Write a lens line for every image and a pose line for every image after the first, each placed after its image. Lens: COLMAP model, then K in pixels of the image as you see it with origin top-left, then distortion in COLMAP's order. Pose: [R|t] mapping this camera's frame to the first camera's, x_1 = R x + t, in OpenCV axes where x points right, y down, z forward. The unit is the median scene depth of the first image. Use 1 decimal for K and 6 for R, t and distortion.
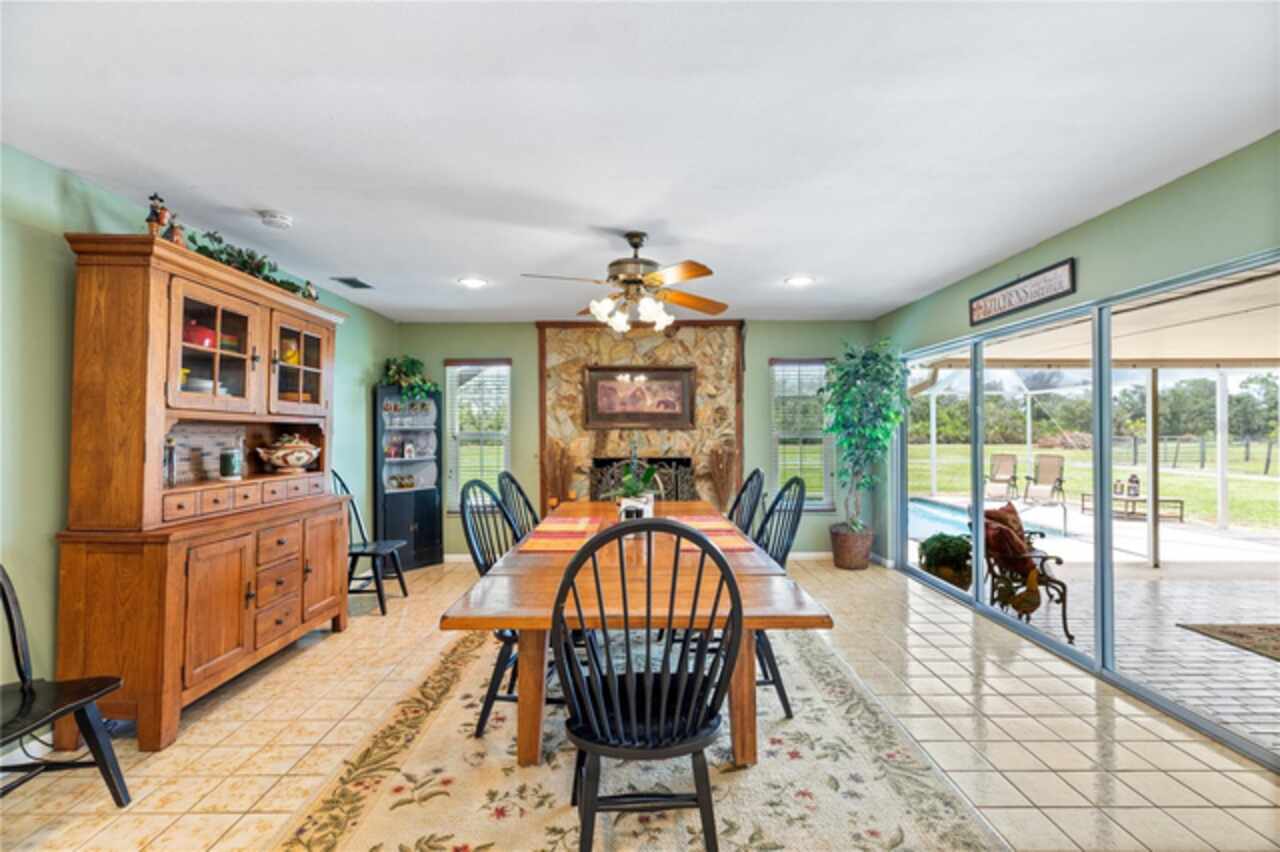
lens RADIAL K [[582.8, 0, 634.3], [0, 582.8, 430.8], [0, 0, 1]] dist [0.006774, -0.000097]
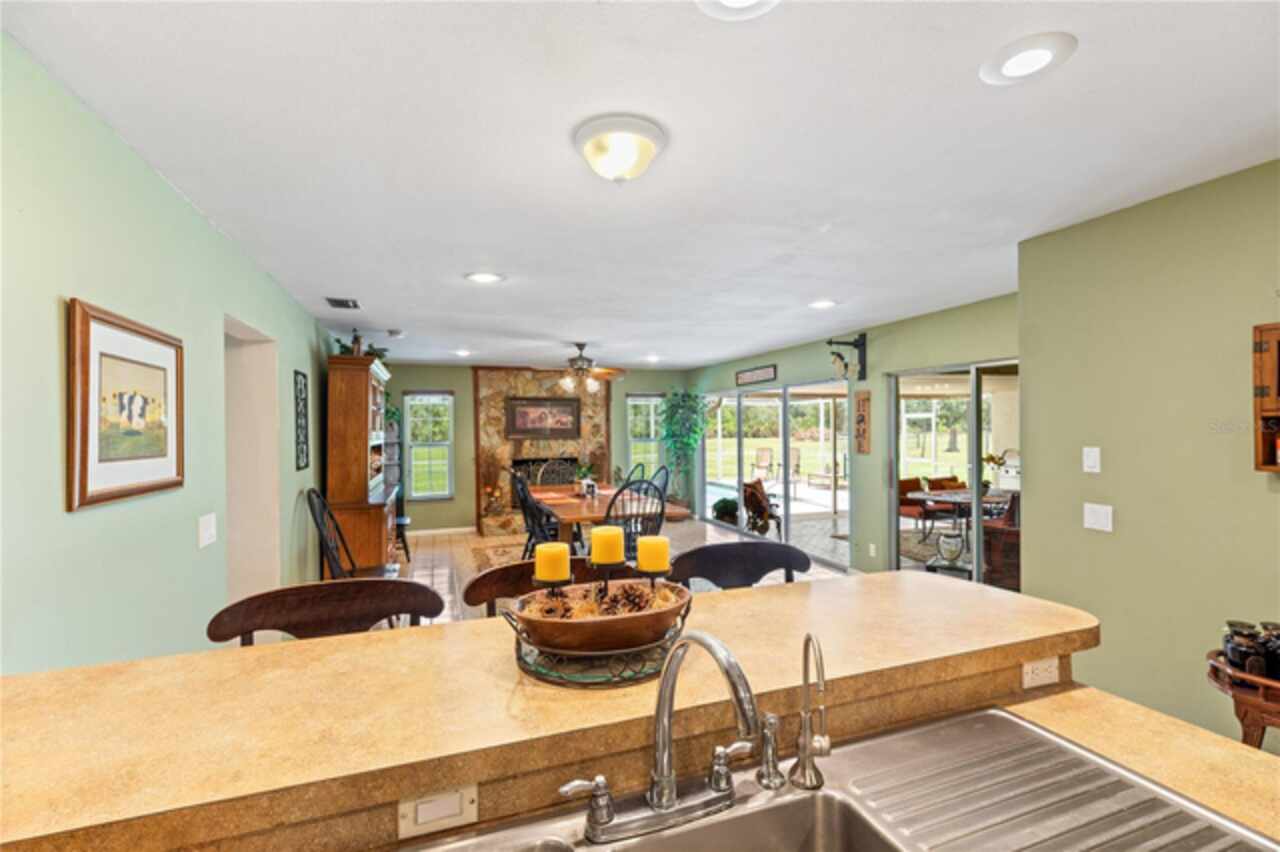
lens RADIAL K [[582.8, 0, 648.4], [0, 582.8, 428.5], [0, 0, 1]] dist [0.006774, -0.000097]
pose [[0.938579, -0.008219, 0.344968, -0.256873], [0.007125, 0.999965, 0.004441, -0.035344], [-0.344992, -0.001710, 0.938604, -0.501322]]
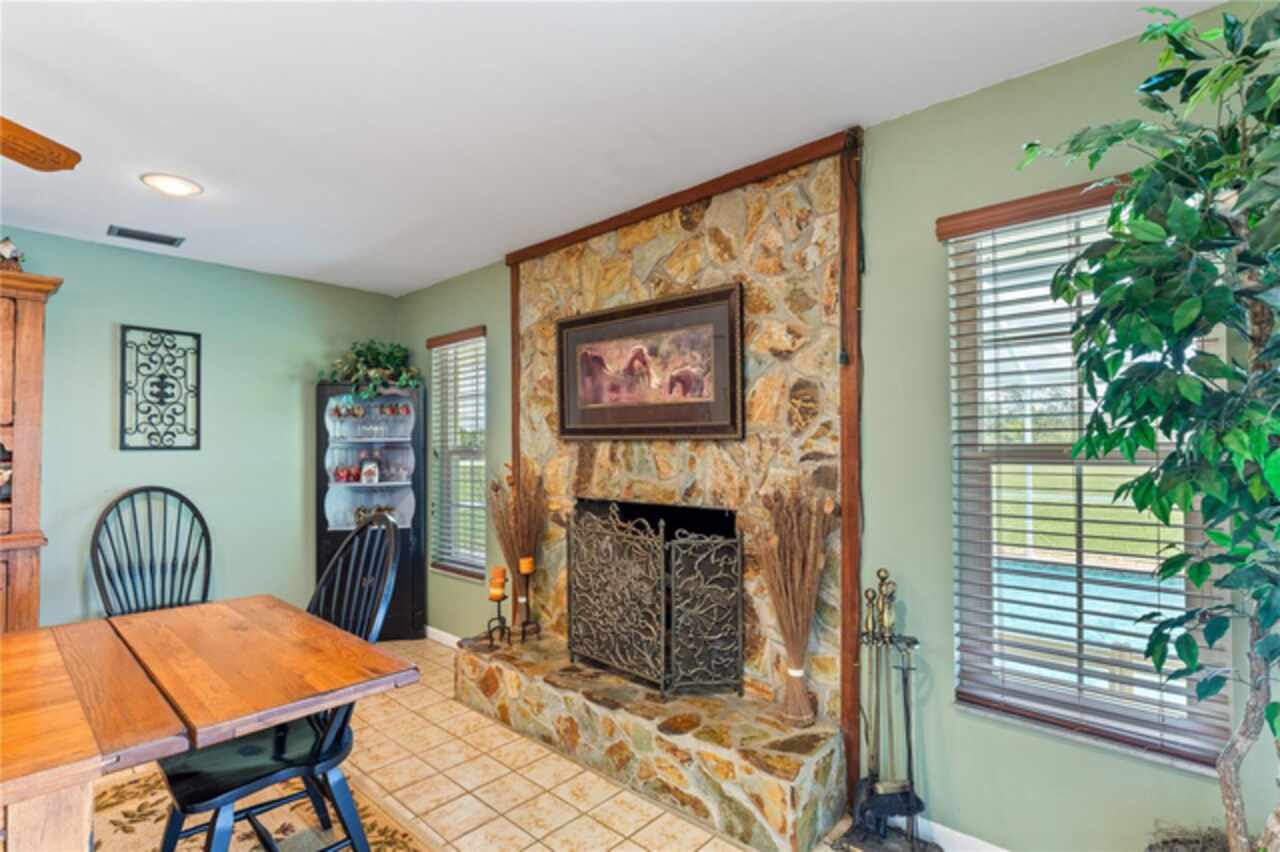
lens RADIAL K [[625.1, 0, 634.8], [0, 625.1, 433.0], [0, 0, 1]] dist [0.005066, 0.000095]
pose [[0.718583, -0.011533, -0.695346, 0.350982], [0.004642, 0.999920, -0.011787, -0.003092], [0.695426, 0.005243, 0.718579, 0.640765]]
